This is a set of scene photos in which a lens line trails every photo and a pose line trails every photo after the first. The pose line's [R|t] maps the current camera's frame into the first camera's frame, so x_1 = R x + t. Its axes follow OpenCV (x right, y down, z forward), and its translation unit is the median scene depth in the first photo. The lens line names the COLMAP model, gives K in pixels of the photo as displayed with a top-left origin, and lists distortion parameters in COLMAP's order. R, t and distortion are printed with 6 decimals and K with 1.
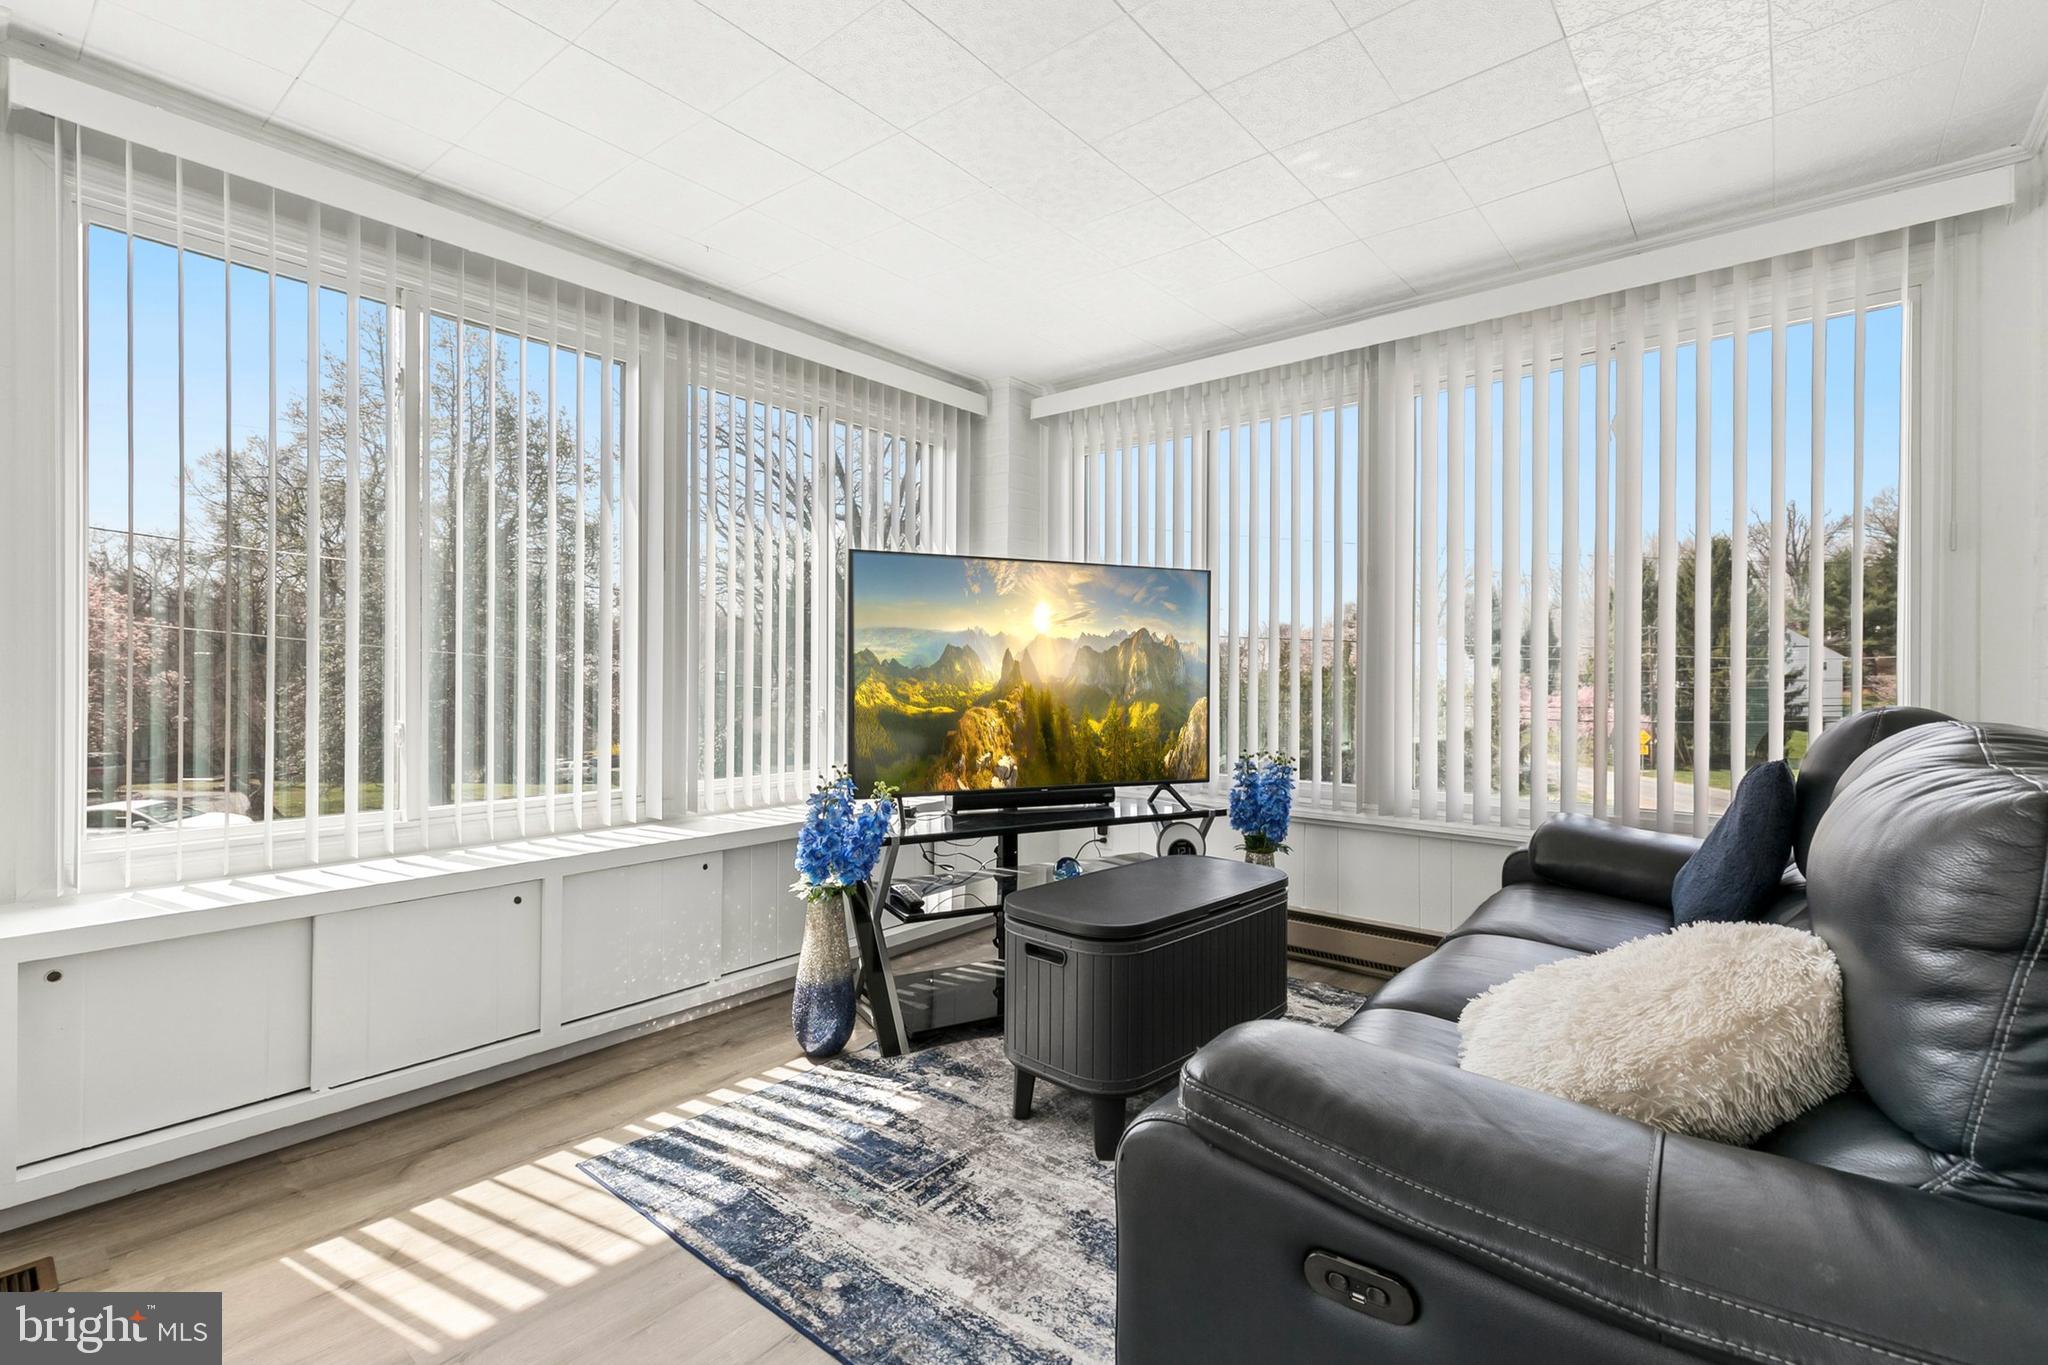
lens RADIAL K [[932.2, 0, 1031.8], [0, 932.2, 680.0], [0, 0, 1]] dist [-0.004321, -0.001808]
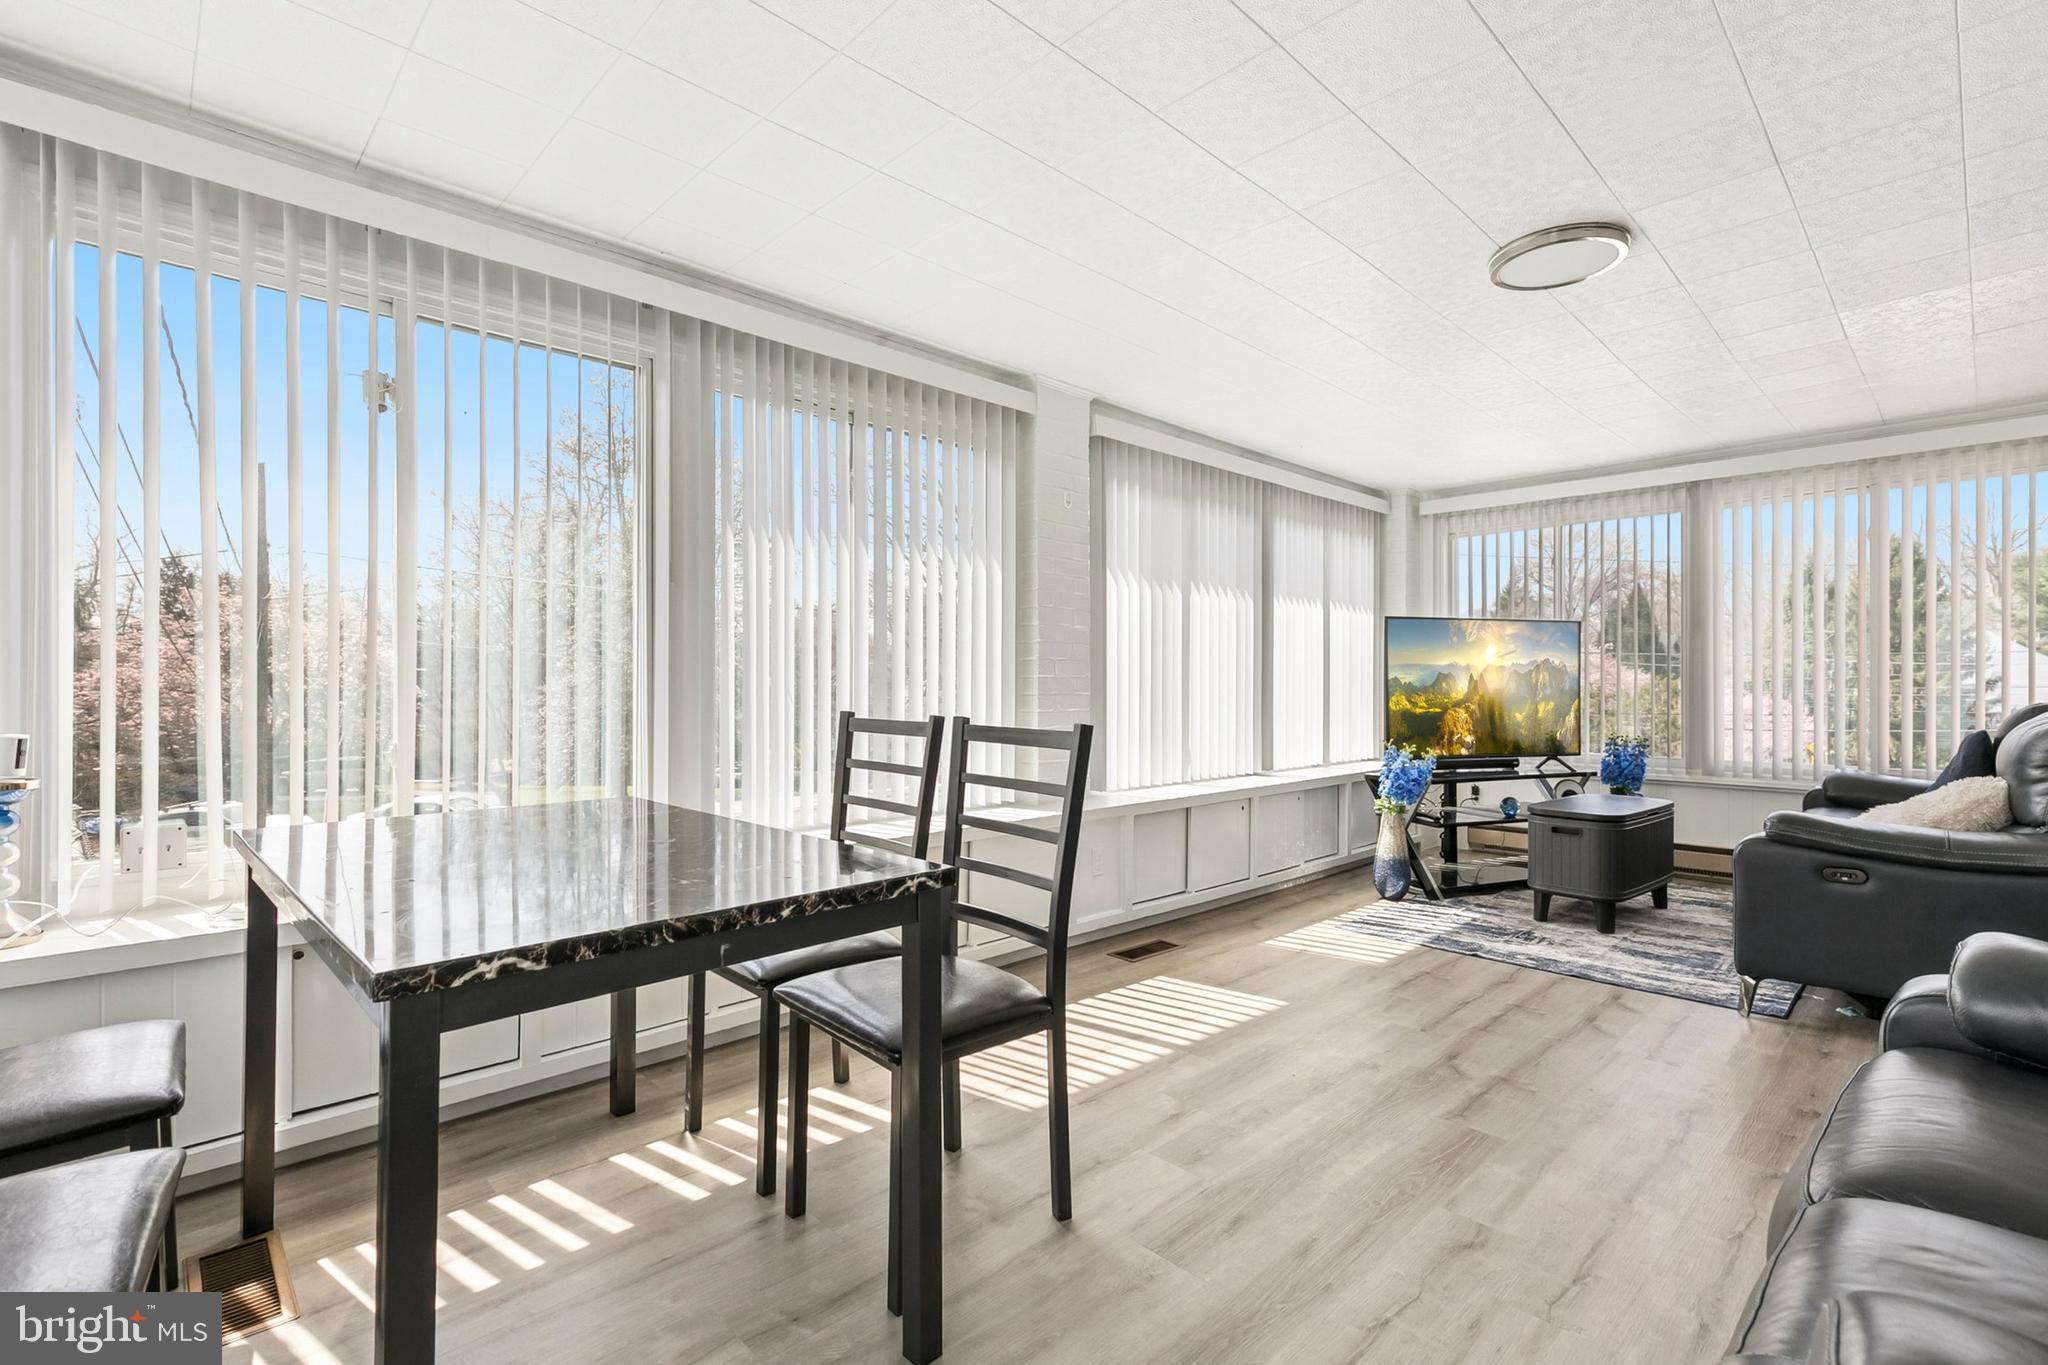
lens RADIAL K [[932.2, 0, 1014.3], [0, 932.2, 686.5], [0, 0, 1]] dist [-0.004321, -0.001808]
pose [[0.991604, -0.005692, -0.129188, -0.625076], [0.004945, 0.999969, -0.006099, -0.002318], [0.129219, 0.005409, 0.991601, -0.774366]]
